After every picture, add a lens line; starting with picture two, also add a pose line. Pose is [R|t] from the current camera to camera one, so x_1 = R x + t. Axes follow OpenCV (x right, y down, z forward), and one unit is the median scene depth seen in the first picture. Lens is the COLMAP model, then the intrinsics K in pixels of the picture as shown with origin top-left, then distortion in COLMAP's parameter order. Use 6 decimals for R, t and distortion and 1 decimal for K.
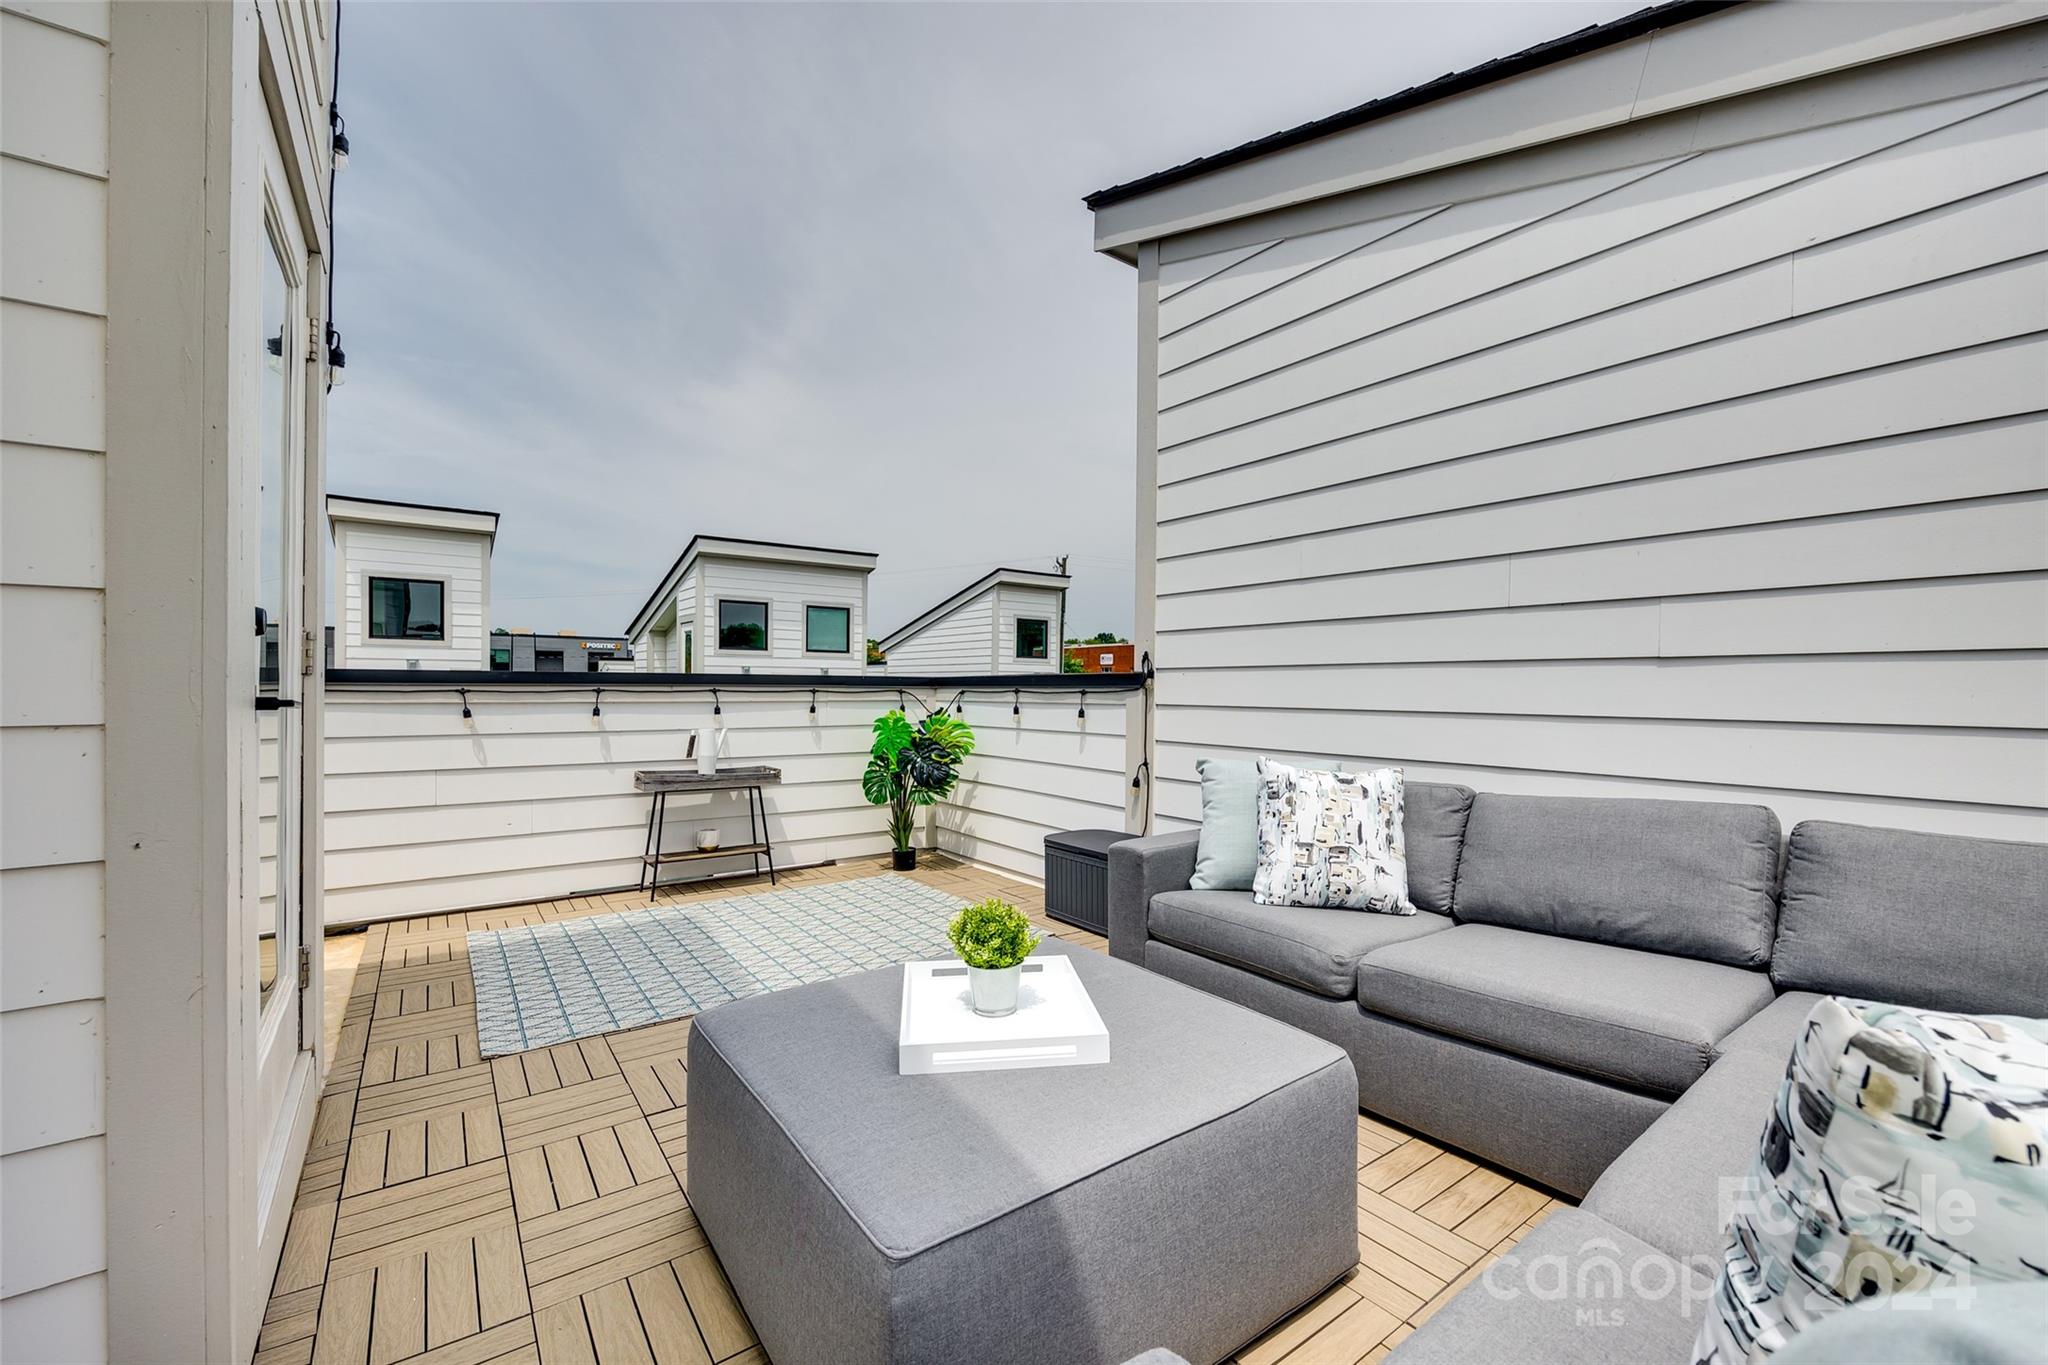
lens RADIAL K [[815.0, 0, 1010.6], [0, 815.0, 685.2], [0, 0, 1]] dist [0.000372, 0.000037]
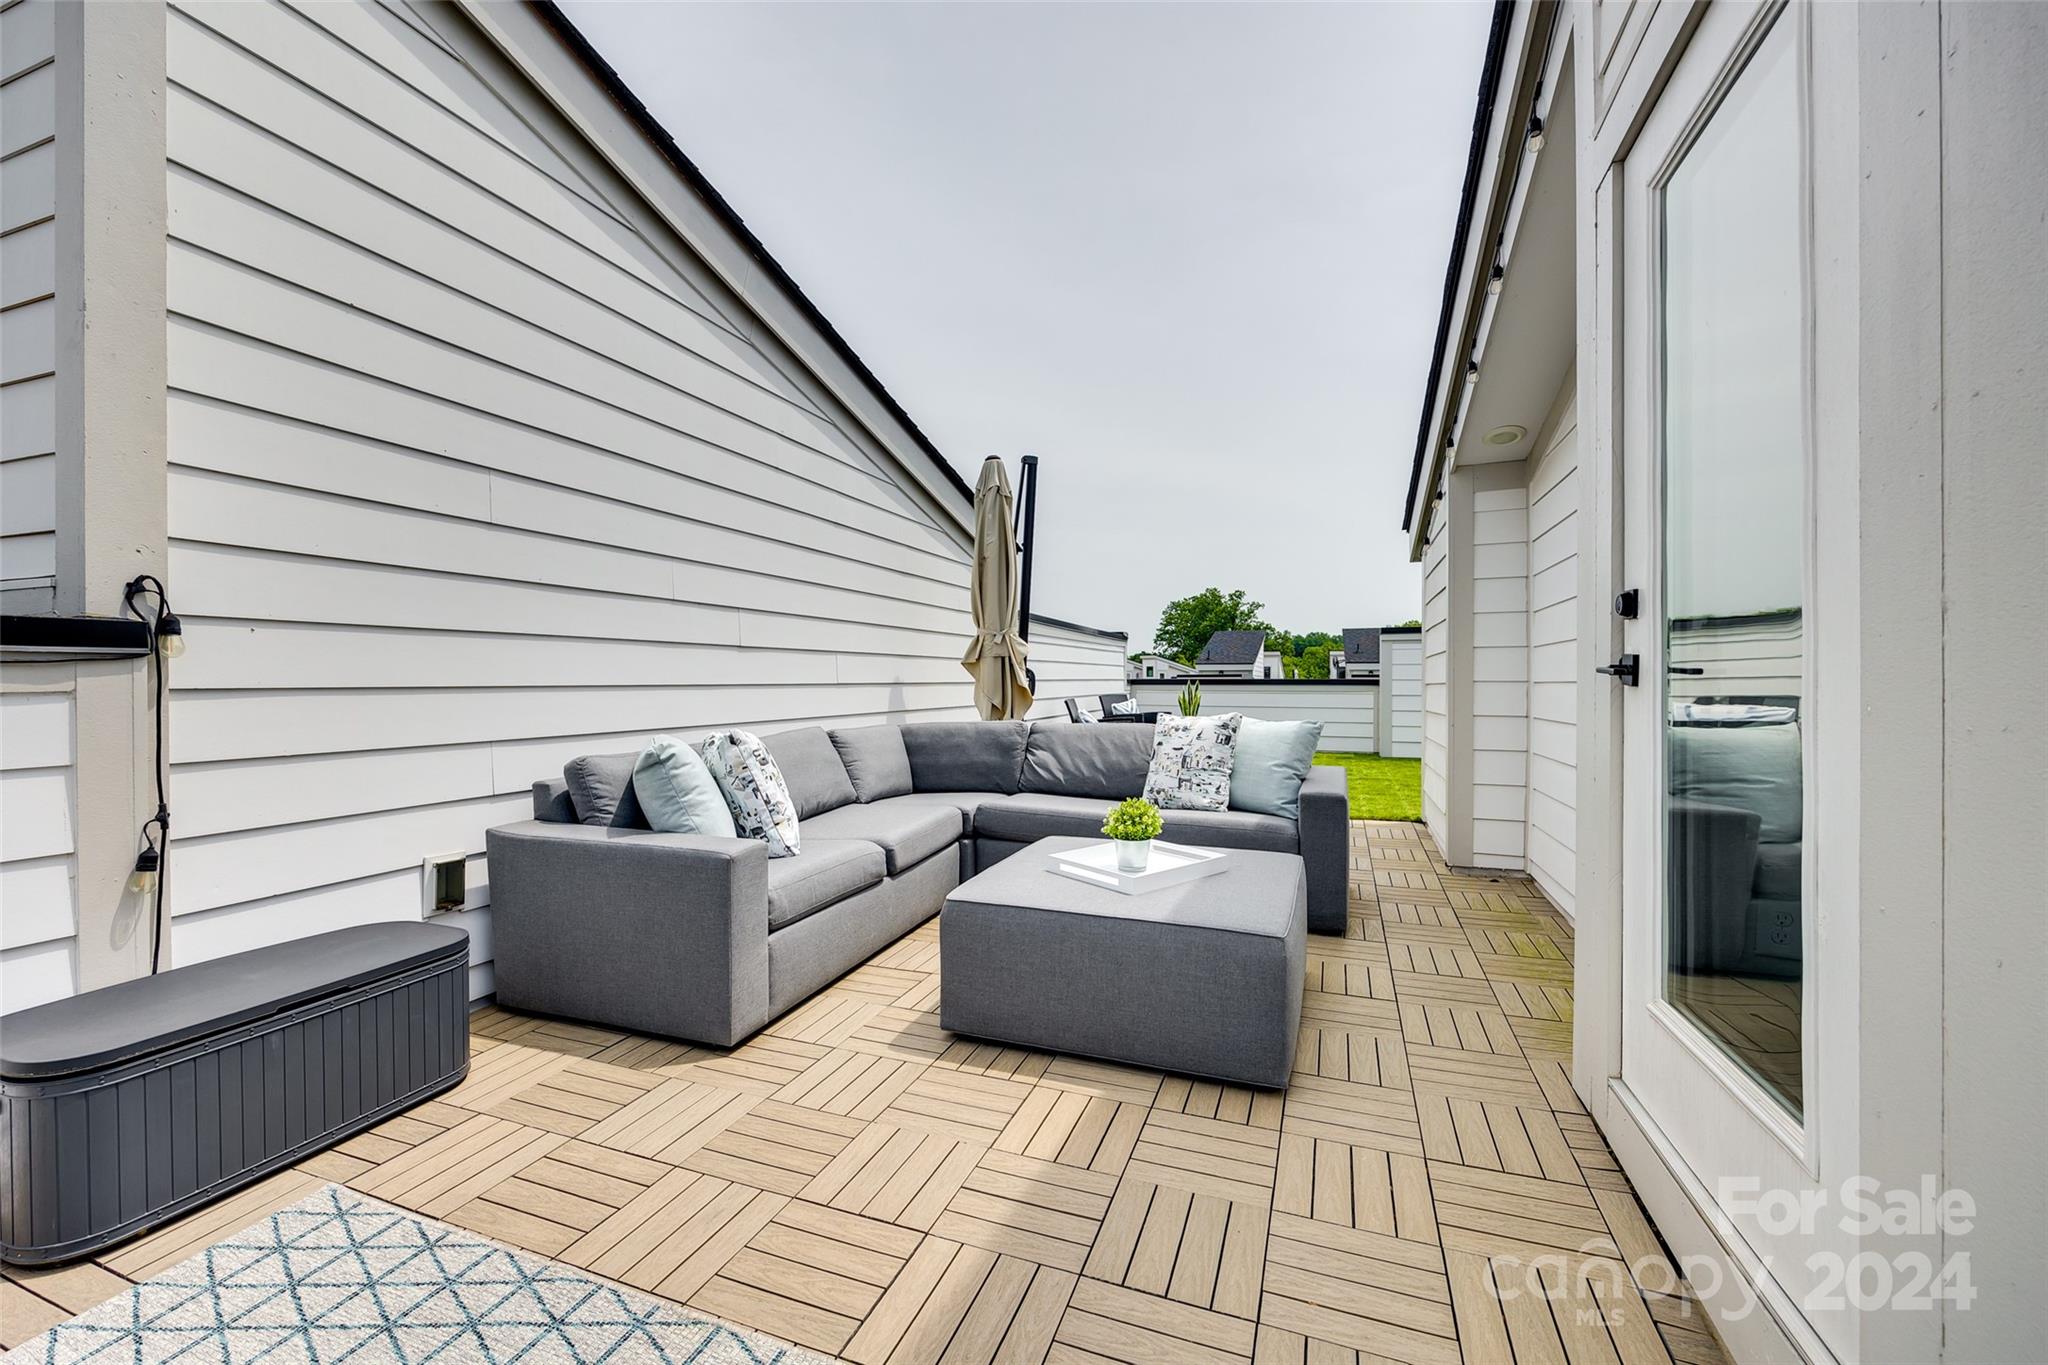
lens RADIAL K [[815.0, 0, 1010.6], [0, 815.0, 685.2], [0, 0, 1]] dist [0.000372, 0.000037]
pose [[-0.551710, -0.014926, 0.833903, -0.495929], [-0.006461, 0.999886, 0.013622, 0.010985], [-0.834011, 0.002127, -0.551743, 0.854744]]
